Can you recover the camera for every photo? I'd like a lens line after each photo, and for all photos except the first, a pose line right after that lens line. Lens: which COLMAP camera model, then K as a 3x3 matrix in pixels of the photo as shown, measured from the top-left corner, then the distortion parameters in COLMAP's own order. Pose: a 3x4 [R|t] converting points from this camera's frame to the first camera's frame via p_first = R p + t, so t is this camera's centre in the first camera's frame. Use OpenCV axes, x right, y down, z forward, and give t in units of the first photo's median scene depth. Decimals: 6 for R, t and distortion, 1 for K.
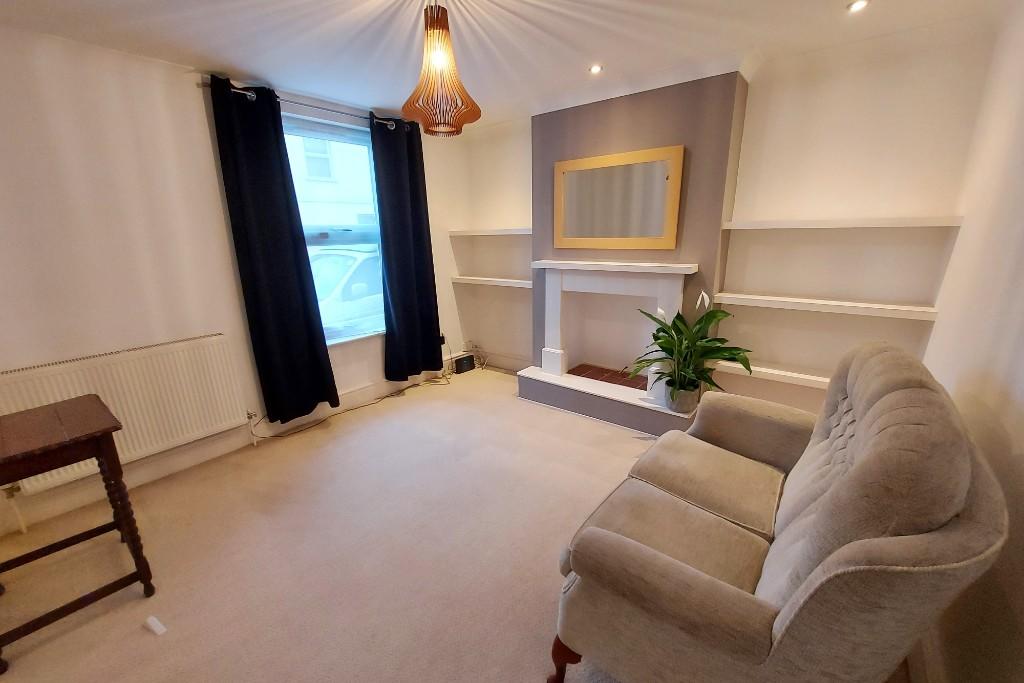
lens RADIAL K [[409.7, 0, 504.9], [0, 409.7, 348.6], [0, 0, 1]] dist [-0.016471, -0.000033]
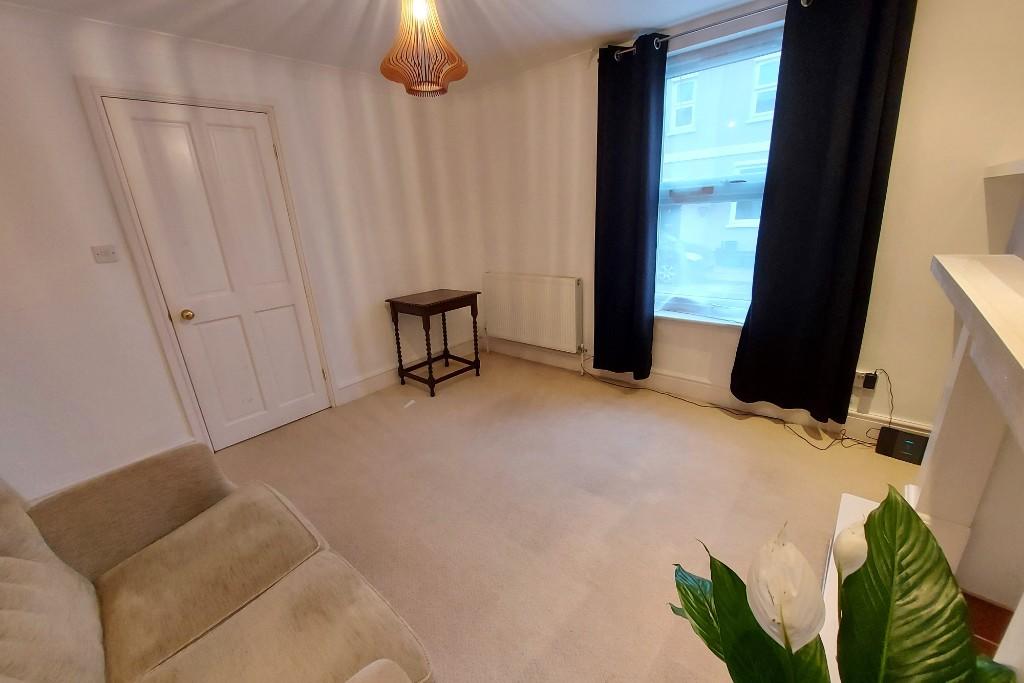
lens RADIAL K [[409.7, 0, 504.9], [0, 409.7, 348.6], [0, 0, 1]] dist [-0.016471, -0.000033]
pose [[-0.044412, 0.341494, -0.938834, 0.449461], [-0.212213, 0.915089, 0.342896, -0.177155], [0.976214, 0.214461, 0.031829, 0.634217]]
